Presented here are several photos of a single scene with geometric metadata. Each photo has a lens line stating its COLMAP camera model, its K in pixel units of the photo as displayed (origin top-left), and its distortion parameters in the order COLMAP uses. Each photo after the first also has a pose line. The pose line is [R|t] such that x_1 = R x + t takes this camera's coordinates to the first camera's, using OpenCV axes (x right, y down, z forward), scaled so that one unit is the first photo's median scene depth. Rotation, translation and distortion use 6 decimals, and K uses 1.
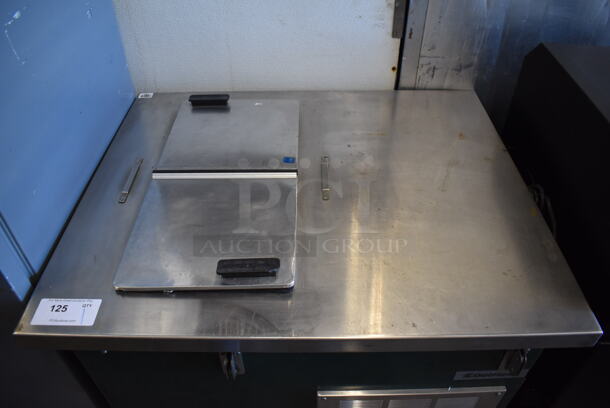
lens RADIAL K [[472.9, 0, 305.0], [0, 472.9, 204.0], [0, 0, 1]] dist [-0.078674, -0.000175]
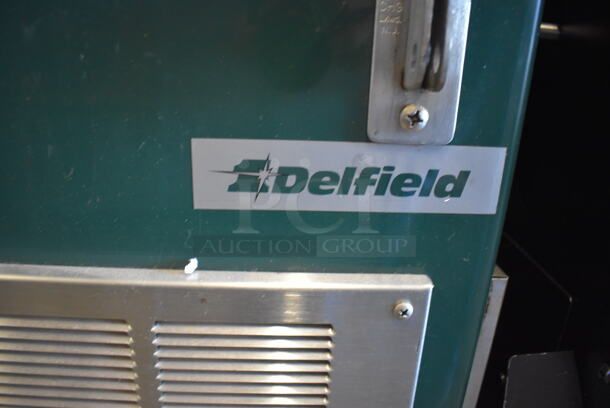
lens RADIAL K [[472.9, 0, 305.0], [0, 472.9, 204.0], [0, 0, 1]] dist [-0.078674, -0.000175]
pose [[0.998993, 0.032370, 0.031069, 0.336726], [-0.019210, 0.934360, -0.355813, 0.422539], [-0.040547, 0.354858, 0.934041, 0.703931]]
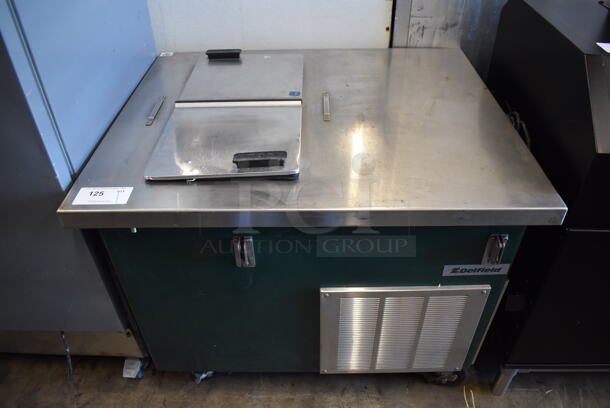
lens RADIAL K [[472.9, 0, 305.0], [0, 472.9, 204.0], [0, 0, 1]] dist [-0.078674, -0.000175]
pose [[0.999923, -0.004169, -0.011714, 0.003879], [0.003575, 0.998730, -0.050258, 0.239612], [0.011908, 0.050213, 0.998668, -0.125988]]
